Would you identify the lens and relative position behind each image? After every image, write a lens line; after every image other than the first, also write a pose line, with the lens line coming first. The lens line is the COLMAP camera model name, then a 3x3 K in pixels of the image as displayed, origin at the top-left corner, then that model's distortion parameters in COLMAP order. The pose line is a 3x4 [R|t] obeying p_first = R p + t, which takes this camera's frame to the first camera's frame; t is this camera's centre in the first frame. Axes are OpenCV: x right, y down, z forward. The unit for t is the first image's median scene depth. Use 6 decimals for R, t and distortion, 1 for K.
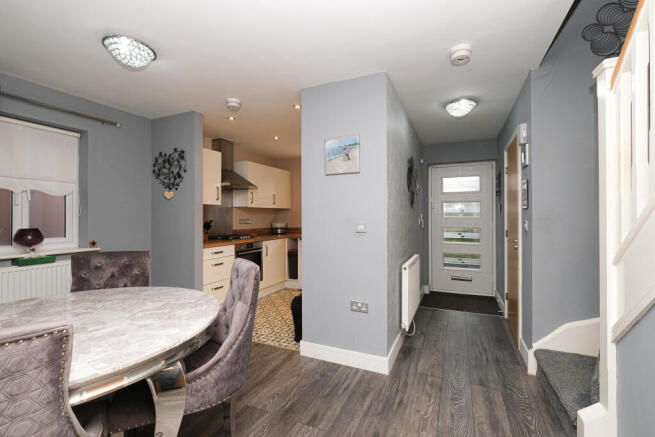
lens RADIAL K [[298.0, 0, 328.0], [0, 298.0, 223.8], [0, 0, 1]] dist [-0.018507, 0.001038]
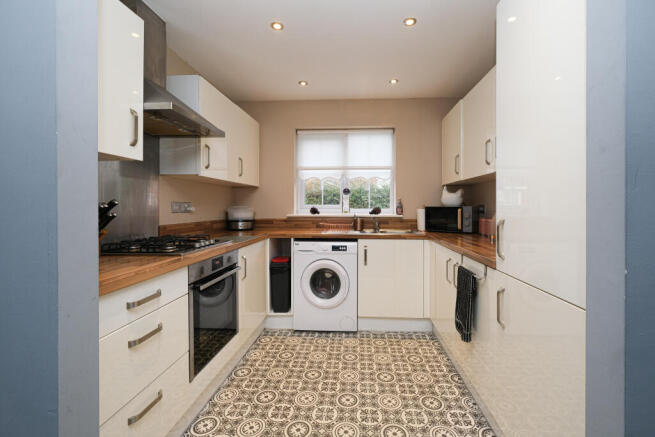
lens RADIAL K [[298.0, 0, 326.0], [0, 298.0, 219.5], [0, 0, 1]] dist [-0.018507, 0.001038]
pose [[0.957128, -0.006724, 0.289586, -0.215455], [0.001601, 0.999838, 0.017923, 0.003554], [-0.289660, -0.016691, 0.956984, 0.499853]]
